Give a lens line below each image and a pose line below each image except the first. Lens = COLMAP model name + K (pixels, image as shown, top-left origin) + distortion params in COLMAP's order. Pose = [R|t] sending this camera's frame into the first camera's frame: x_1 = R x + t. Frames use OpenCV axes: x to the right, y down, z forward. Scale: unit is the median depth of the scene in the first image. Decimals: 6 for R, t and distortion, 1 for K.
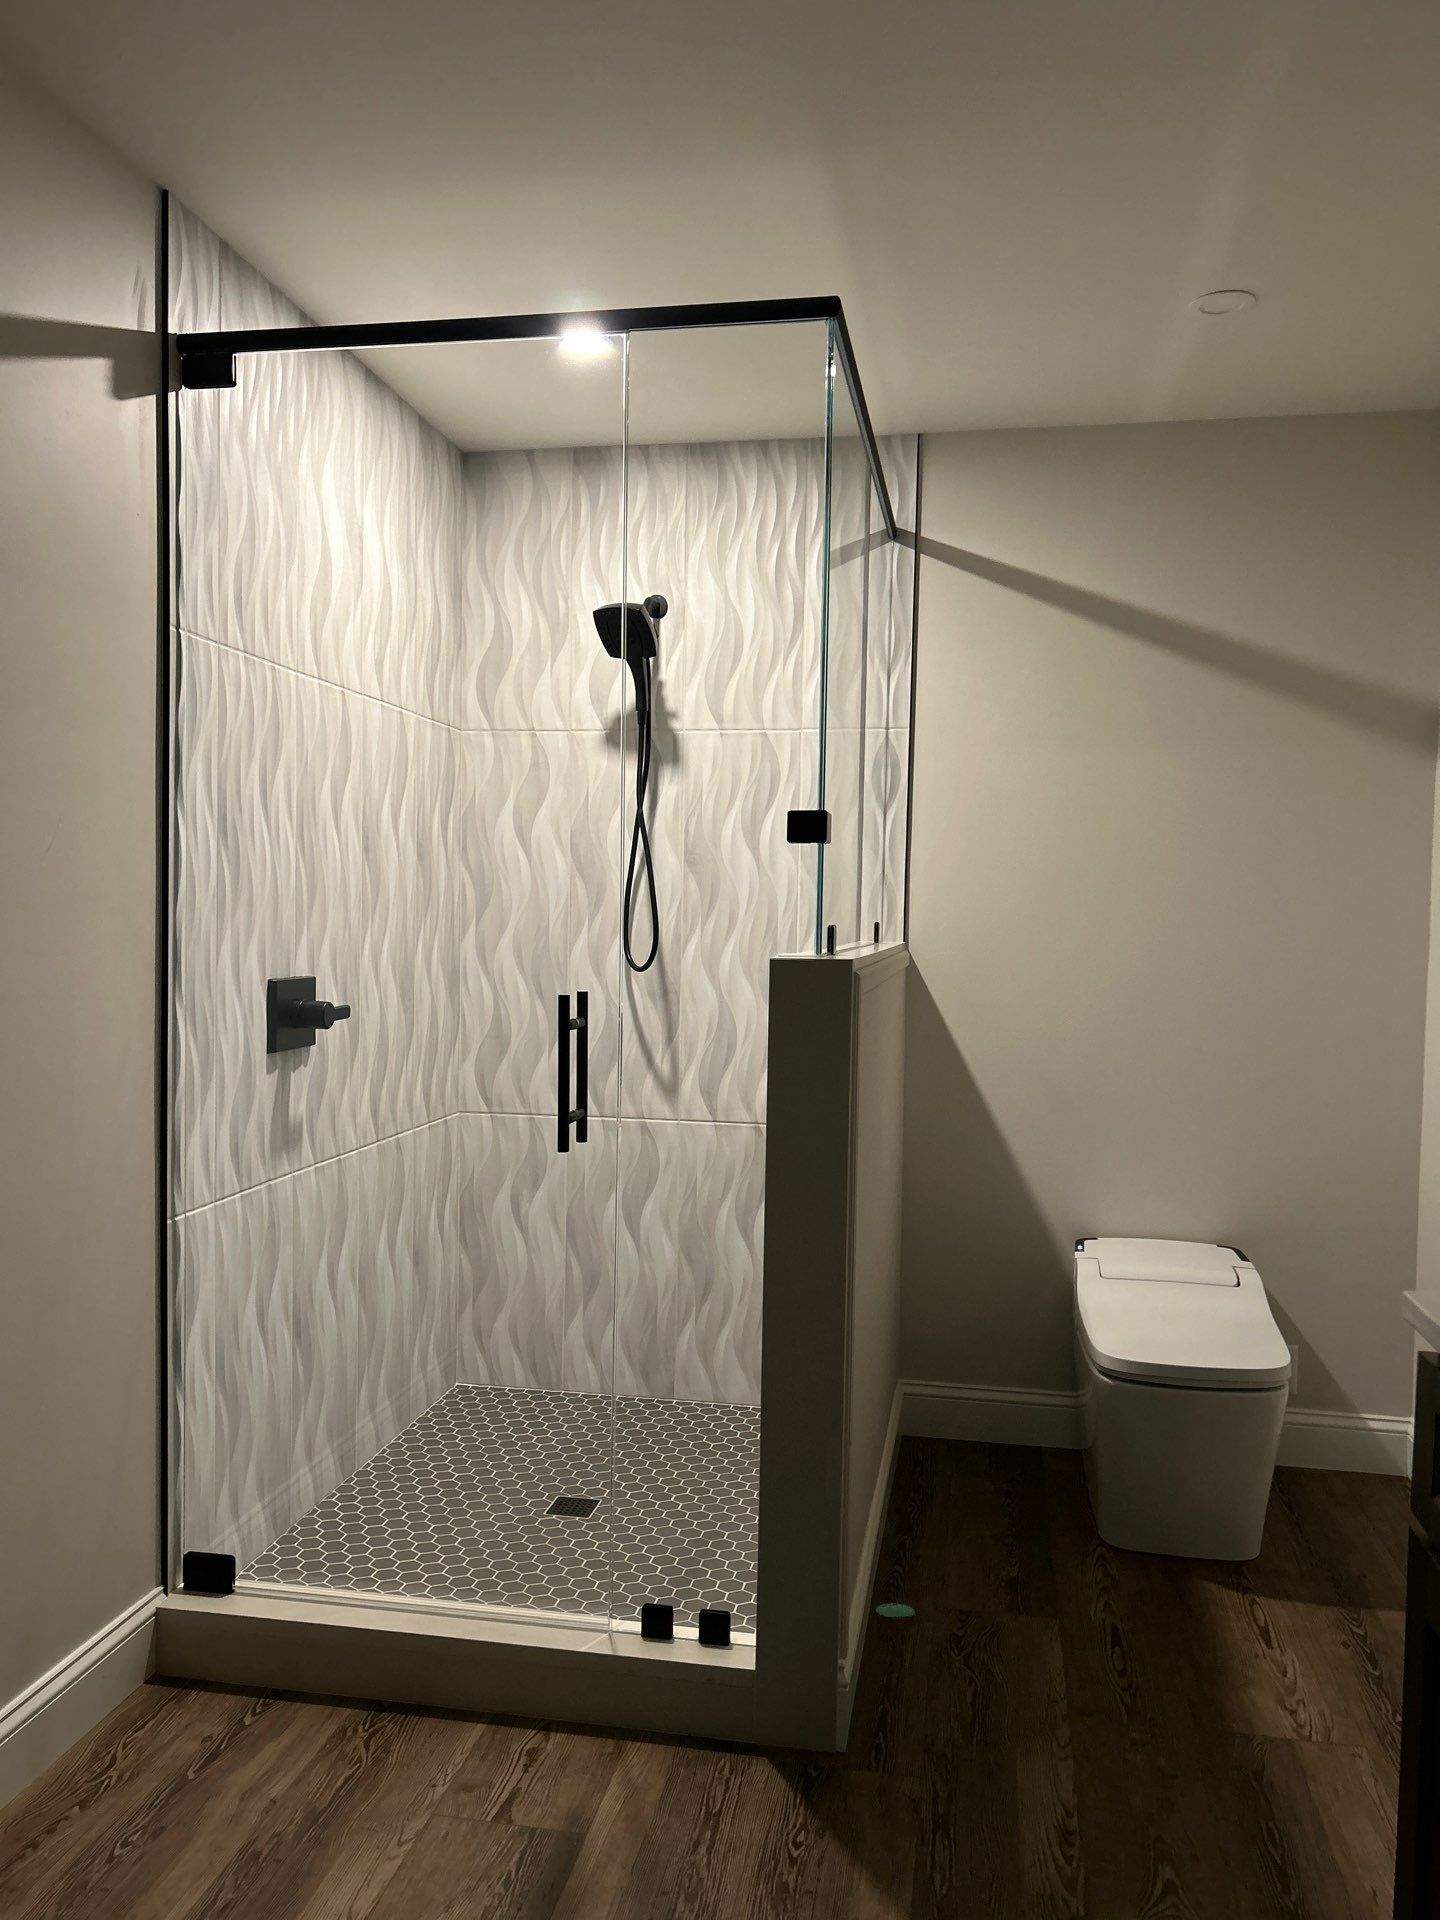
lens RADIAL K [[1422.6, 0, 729.4], [0, 1422.6, 980.5], [0, 0, 1]] dist [0.067372, -0.076887]
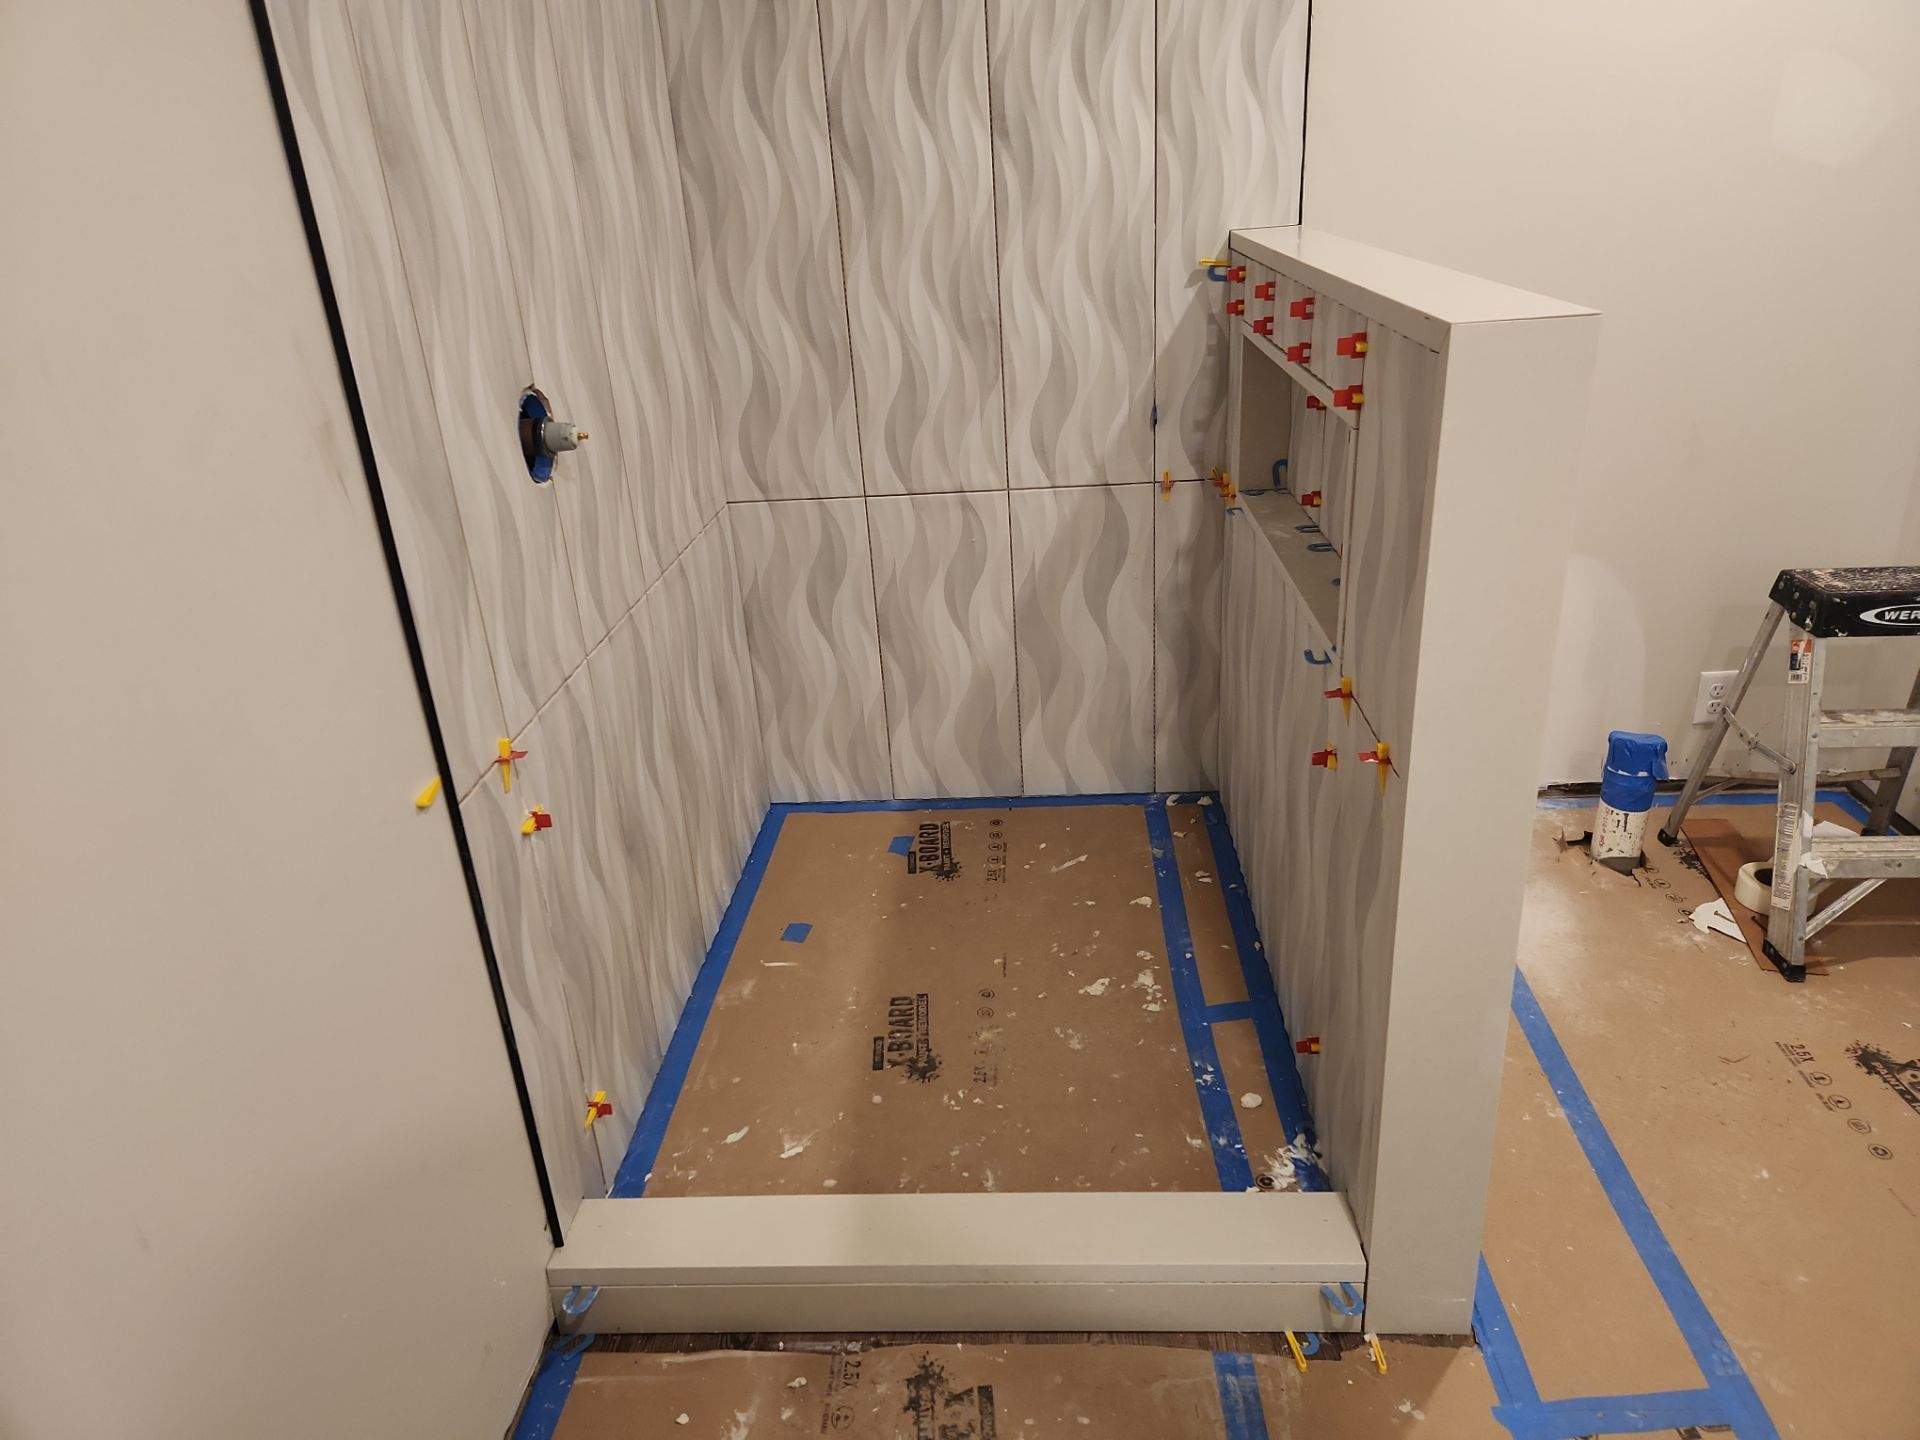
lens RADIAL K [[1277.3, 0, 966.6], [0, 1277.3, 700.7], [0, 0, 1]] dist [0.089586, -0.083354]
pose [[0.989641, -0.117973, 0.081810, -0.140707], [0.082203, 0.932838, 0.350793, -0.048953], [-0.117699, -0.340434, 0.932873, 0.300509]]
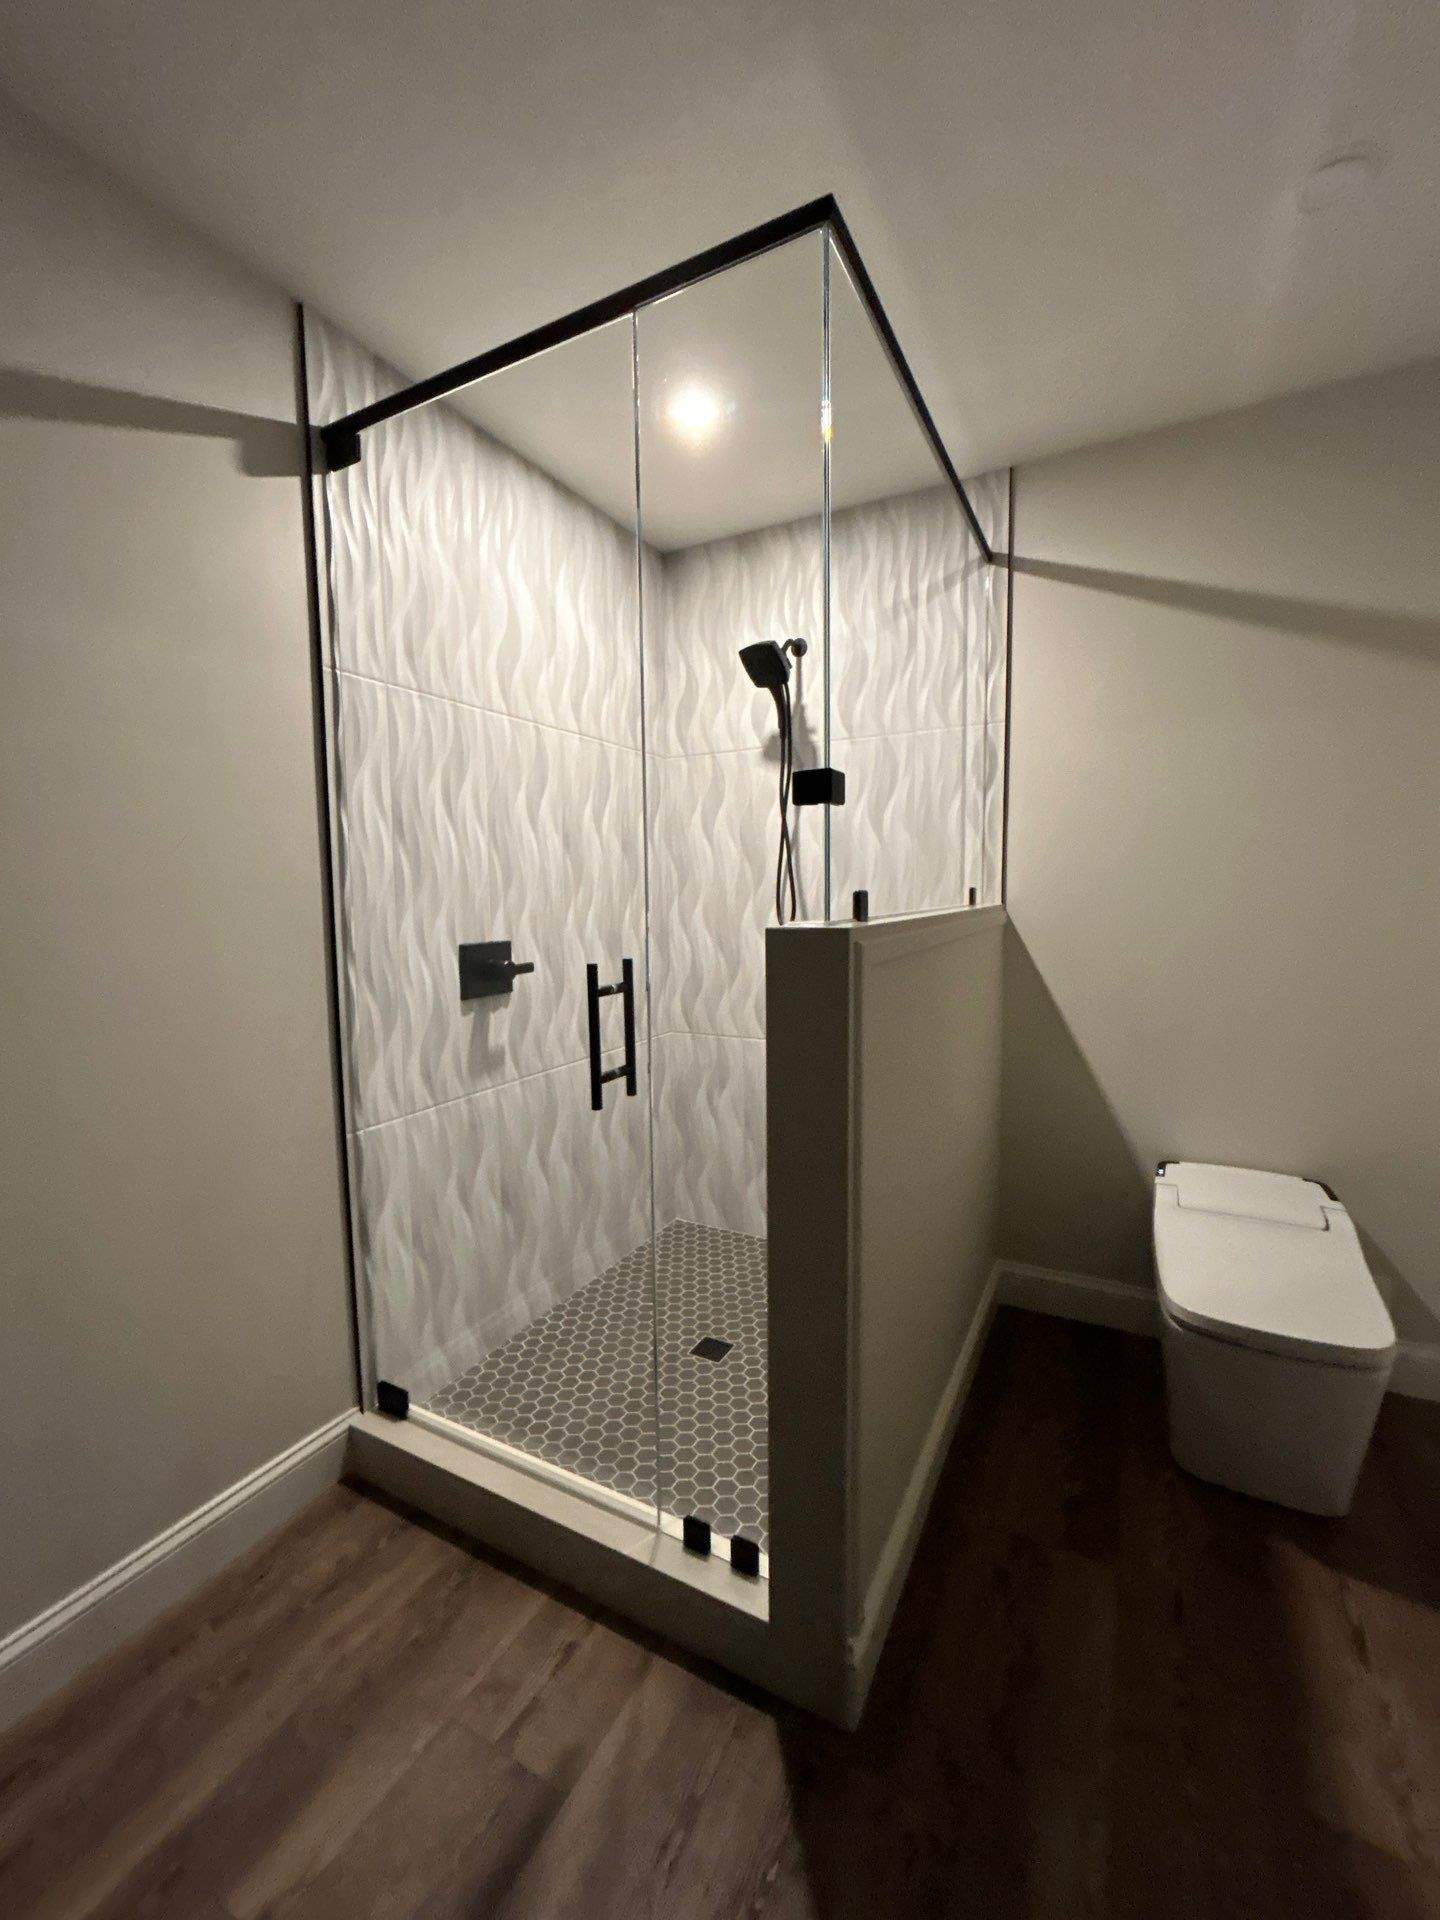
lens RADIAL K [[775.7, 0, 718.1], [0, 775.7, 959.0], [0, 0, 1]] dist [-0.004015, 0.001736]
pose [[0.951611, -0.001093, -0.307303, 0.098753], [0.013811, 0.999135, 0.039214, -0.009724], [0.306995, -0.041561, 0.950803, 0.313854]]
